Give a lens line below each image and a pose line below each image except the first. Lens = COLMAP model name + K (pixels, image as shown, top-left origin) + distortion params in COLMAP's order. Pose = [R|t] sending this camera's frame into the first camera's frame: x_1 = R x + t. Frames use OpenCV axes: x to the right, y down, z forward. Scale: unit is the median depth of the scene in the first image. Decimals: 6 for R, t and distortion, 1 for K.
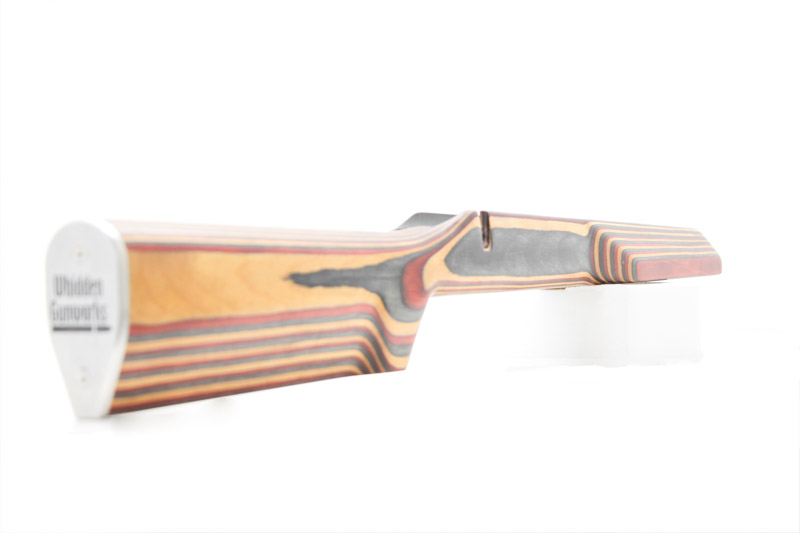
lens RADIAL K [[1213.1, 0, 402.2], [0, 1213.1, 270.5], [0, 0, 1]] dist [-0.013976, 0.000000]
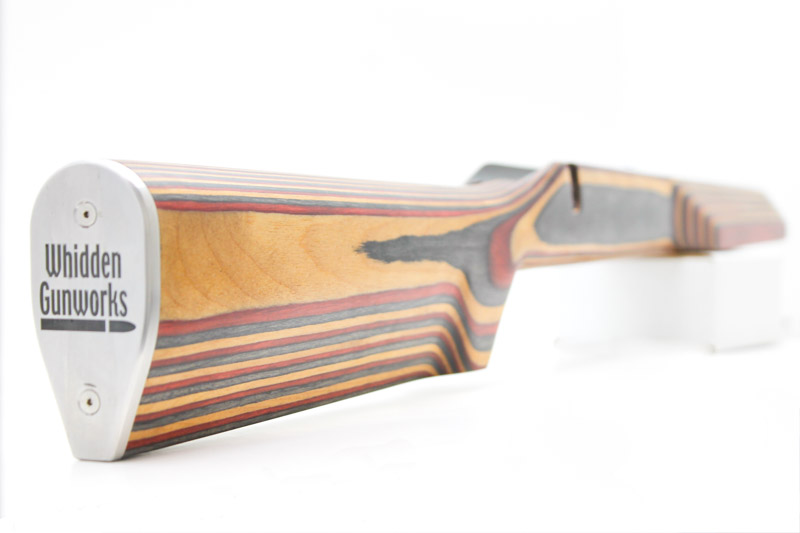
lens RADIAL K [[1231.2, 0, 397.9], [0, 1231.2, 262.1], [0, 0, 1]] dist [-0.021484, 0.000000]
pose [[0.999061, 0.011508, 0.041764, -0.091604], [-0.012594, 0.999587, 0.025830, -0.004356], [-0.041450, -0.026332, 0.998794, 0.241586]]
